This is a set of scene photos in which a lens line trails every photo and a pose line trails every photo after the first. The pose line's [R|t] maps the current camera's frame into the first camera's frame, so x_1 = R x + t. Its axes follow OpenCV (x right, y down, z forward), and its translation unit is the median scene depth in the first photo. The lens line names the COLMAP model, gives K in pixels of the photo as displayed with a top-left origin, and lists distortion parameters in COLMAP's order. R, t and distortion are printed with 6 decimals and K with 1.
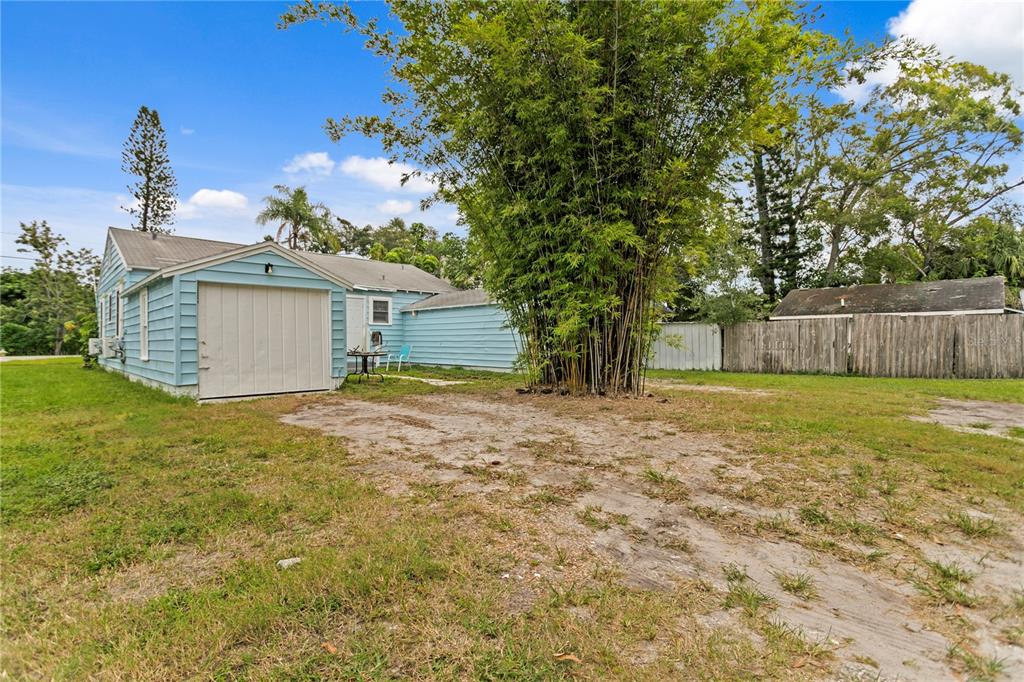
lens RADIAL K [[484.7, 0, 512.0], [0, 484.7, 341.0], [0, 0, 1]] dist [-0.001503, -0.000048]
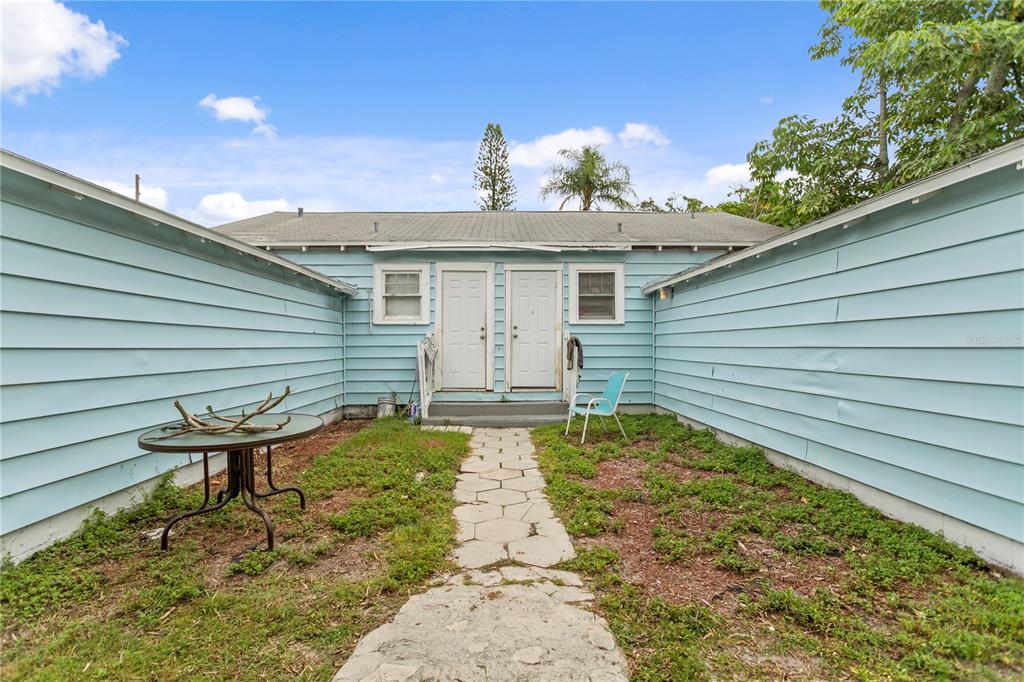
lens RADIAL K [[484.7, 0, 512.0], [0, 484.7, 341.0], [0, 0, 1]] dist [-0.001503, -0.000048]
pose [[0.722272, -0.007329, -0.691570, -0.004544], [0.004553, 0.999973, -0.005843, -0.014129], [0.691594, 0.001071, 0.722286, 0.608313]]
